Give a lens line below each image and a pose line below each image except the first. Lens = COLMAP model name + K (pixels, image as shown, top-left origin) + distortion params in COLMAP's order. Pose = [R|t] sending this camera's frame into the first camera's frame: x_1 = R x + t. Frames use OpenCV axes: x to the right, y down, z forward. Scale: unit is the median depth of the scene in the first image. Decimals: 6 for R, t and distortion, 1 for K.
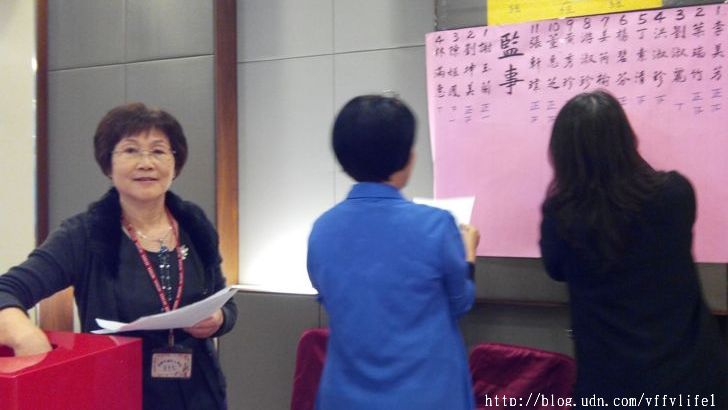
lens RADIAL K [[589.3, 0, 364.0], [0, 589.3, 205.0], [0, 0, 1]] dist [-0.002182, -0.057224]
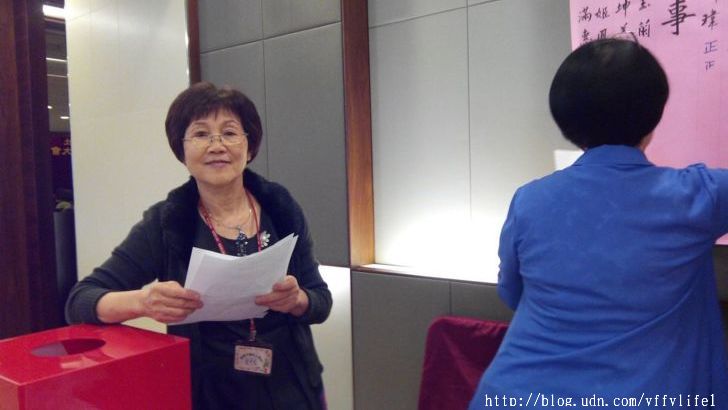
lens RADIAL K [[589.3, 0, 364.0], [0, 589.3, 205.0], [0, 0, 1]] dist [-0.002182, -0.057224]
pose [[0.945666, -0.004321, -0.325111, 0.150224], [0.023672, 0.998173, 0.055591, -0.023439], [0.324277, -0.060267, 0.944040, 0.178746]]
